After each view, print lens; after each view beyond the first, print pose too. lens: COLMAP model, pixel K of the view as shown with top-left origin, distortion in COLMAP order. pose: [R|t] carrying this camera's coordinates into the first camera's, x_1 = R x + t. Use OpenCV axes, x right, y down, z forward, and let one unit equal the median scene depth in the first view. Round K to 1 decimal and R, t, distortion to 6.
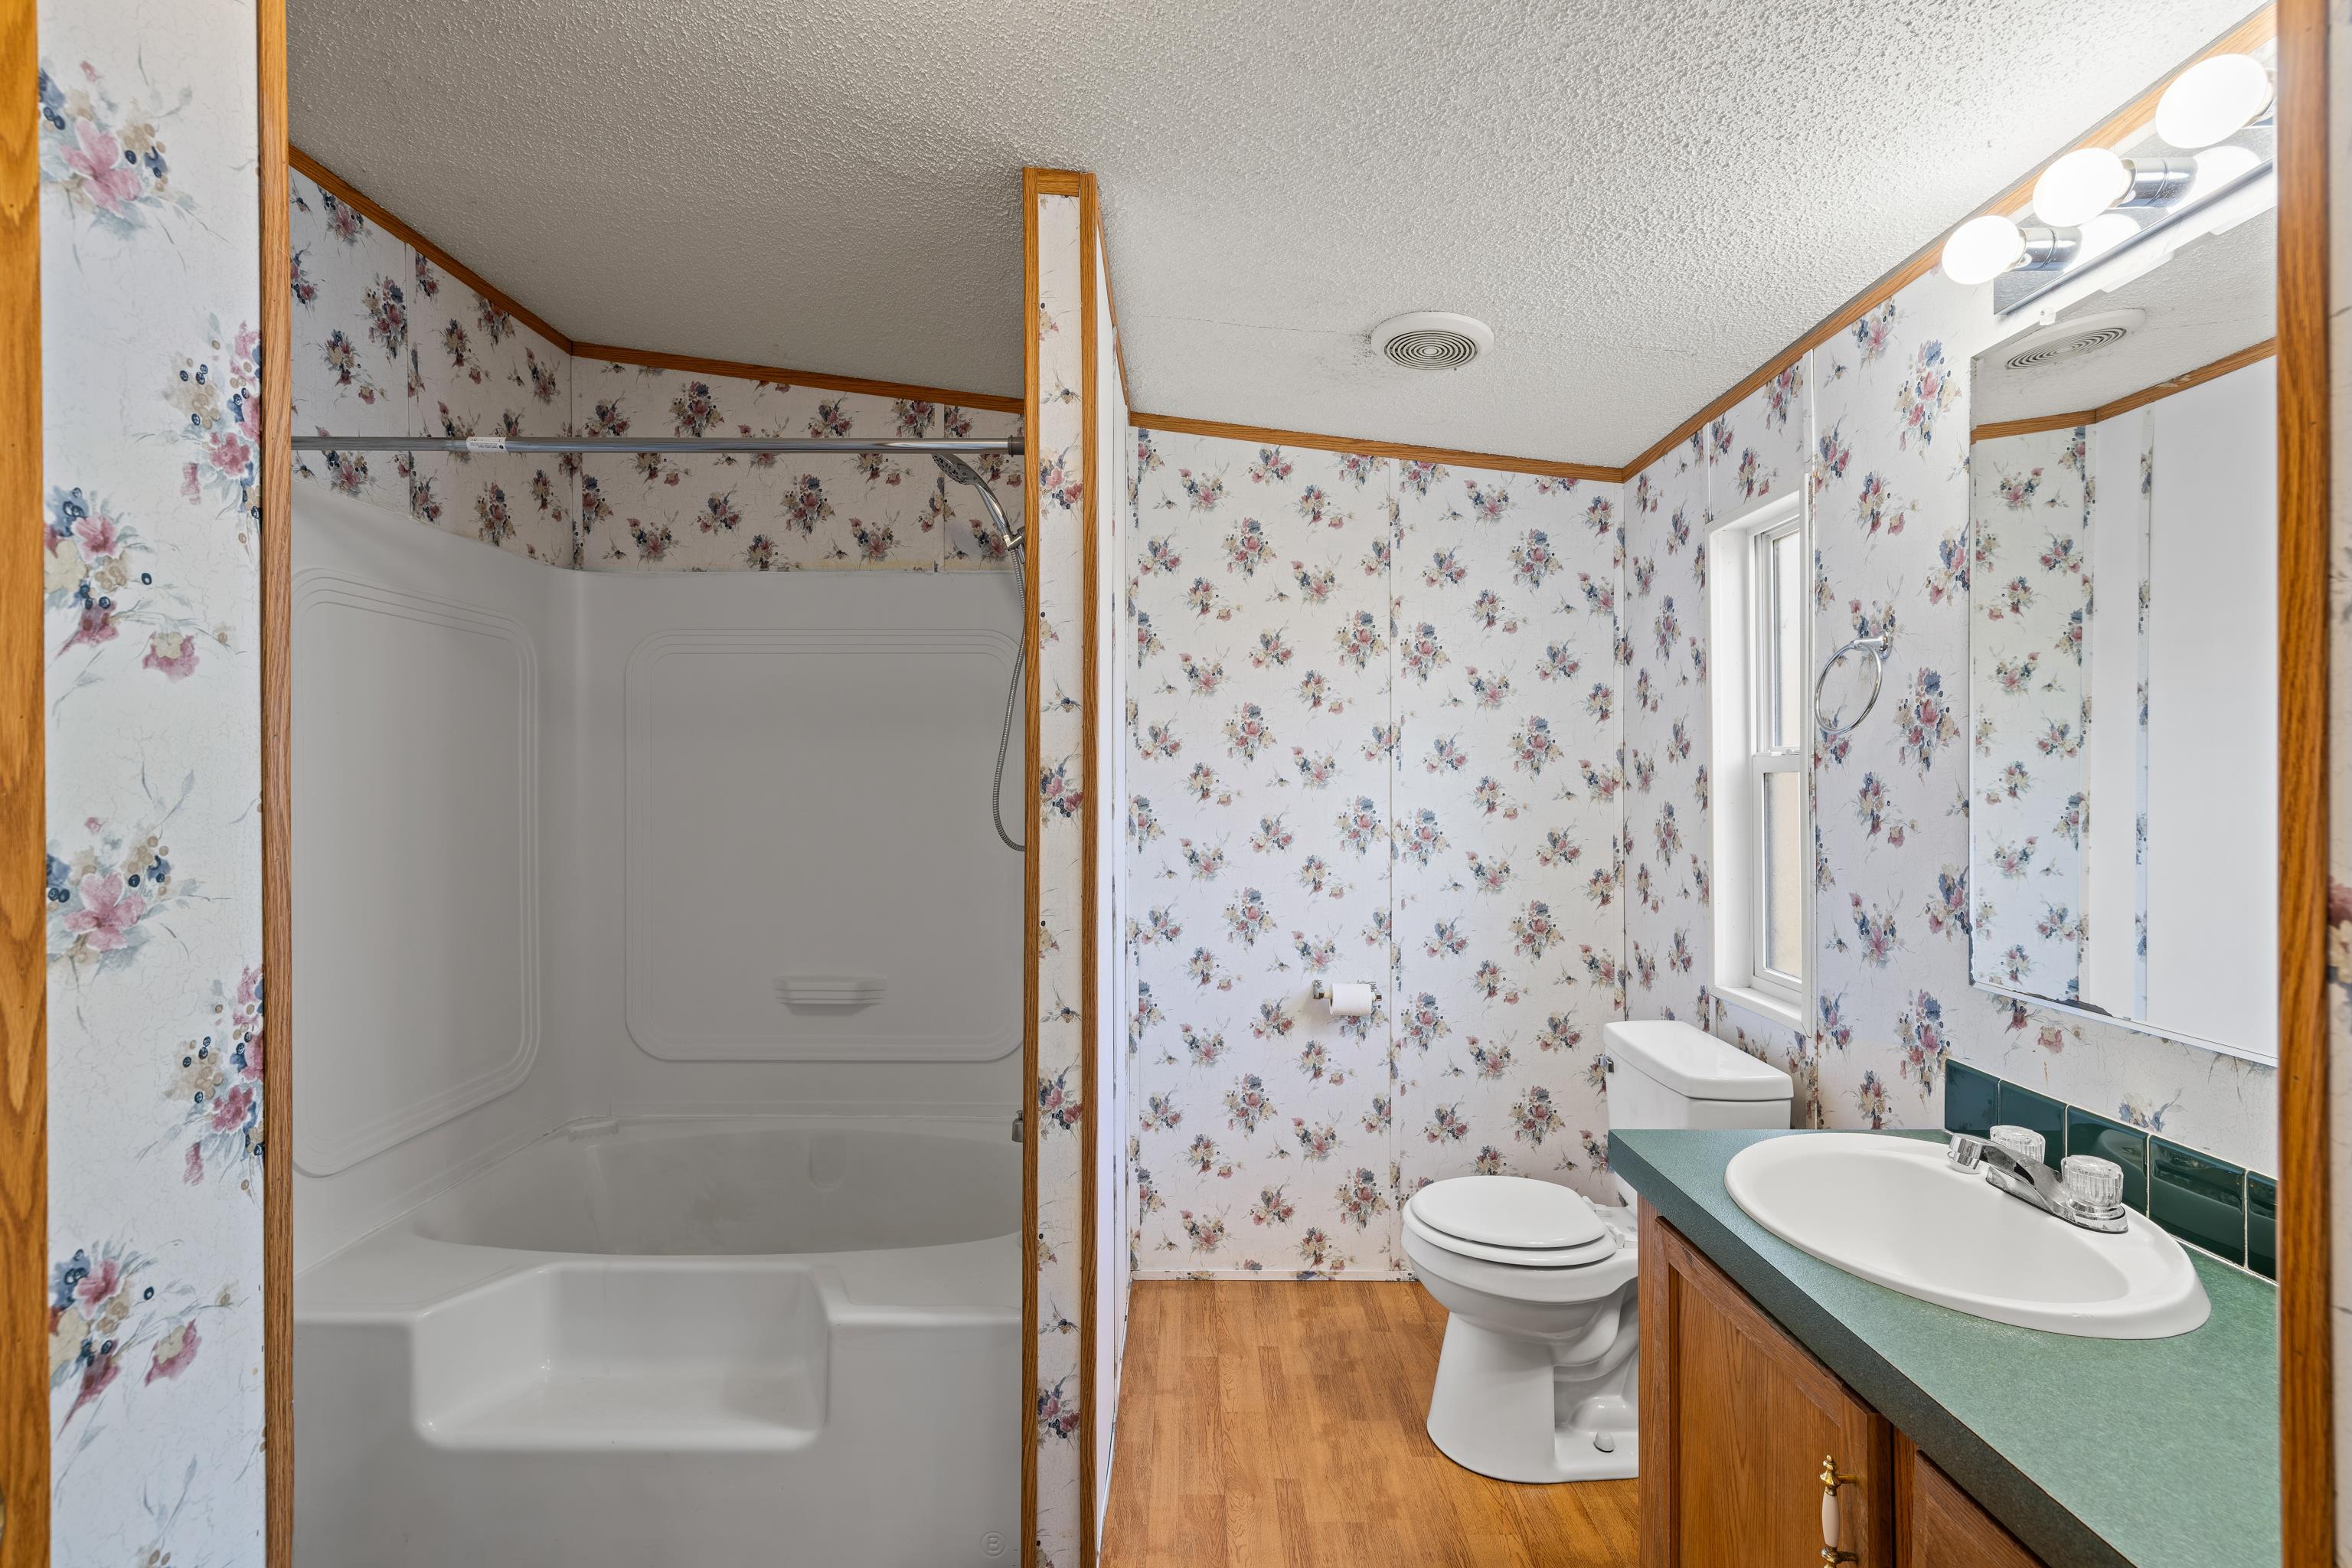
lens RADIAL K [[999.4, 0, 1176.3], [0, 999.4, 778.3], [0, 0, 1]] dist [-0.002719, 0.001065]
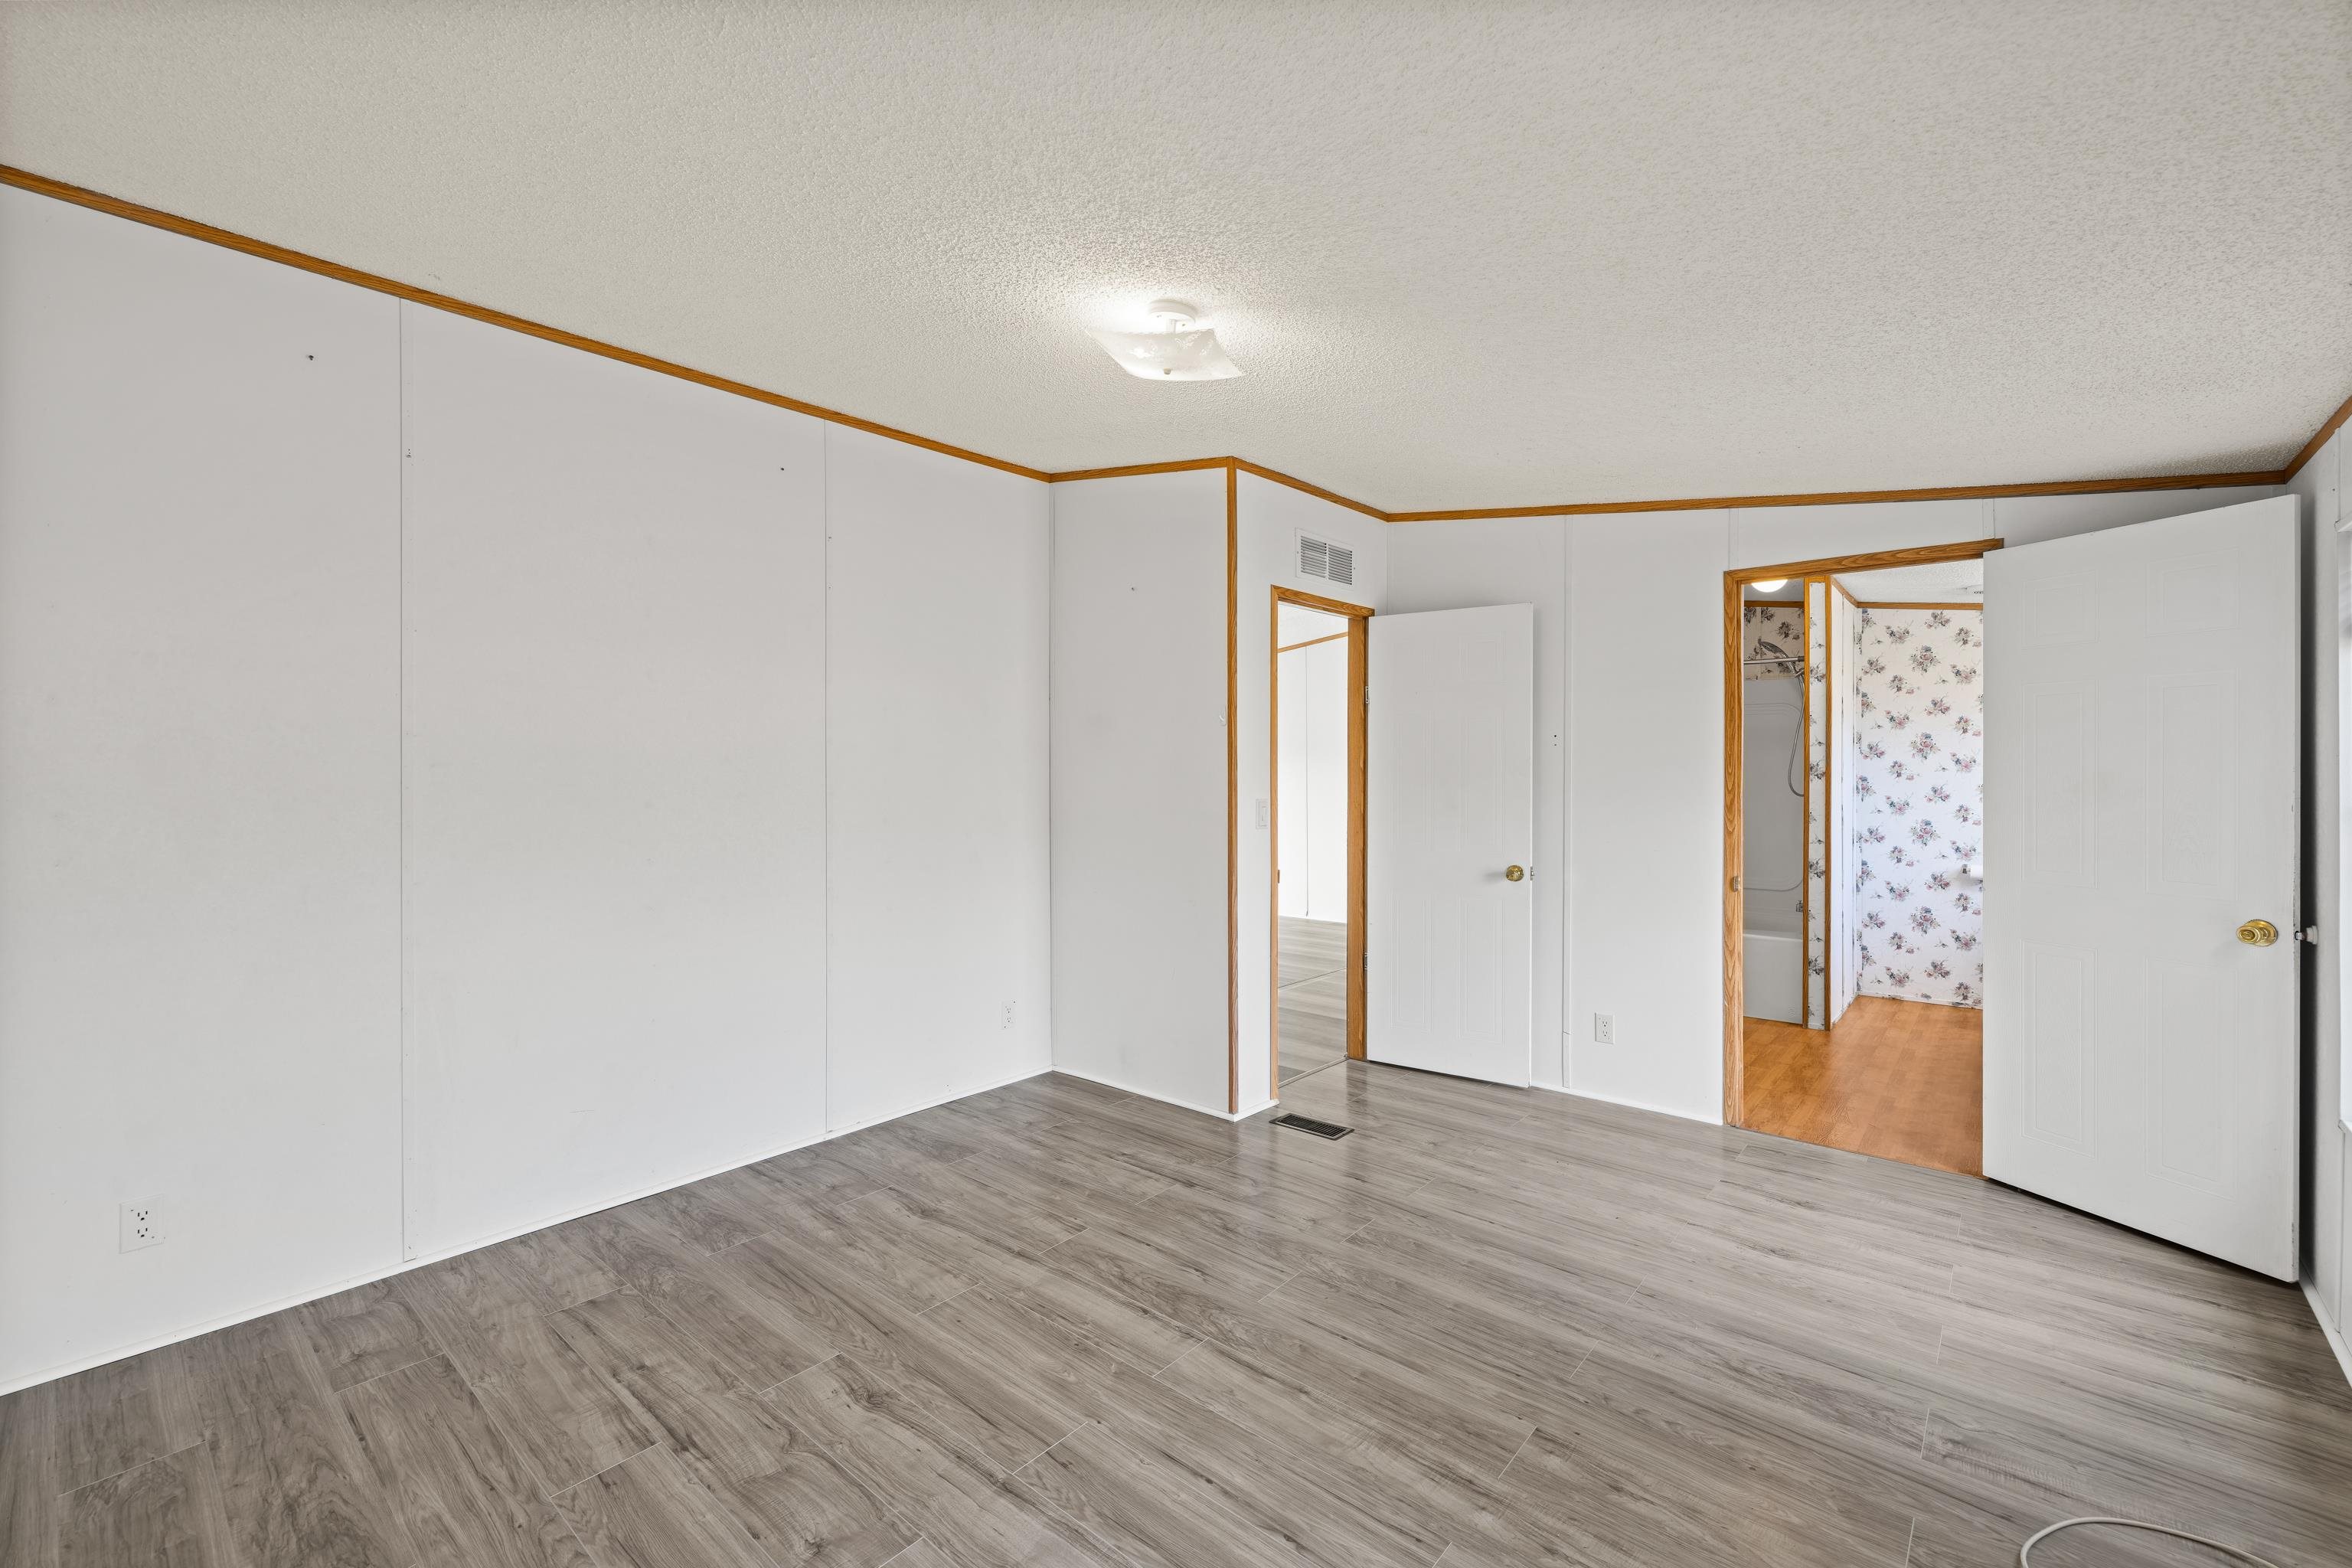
lens RADIAL K [[999.4, 0, 1168.6], [0, 999.4, 774.2], [0, 0, 1]] dist [-0.002719, 0.001065]
pose [[0.762591, 0.001727, -0.646879, 0.221077], [-0.000469, 0.999998, 0.002116, 0.010151], [0.646881, -0.001310, 0.762590, -1.669902]]
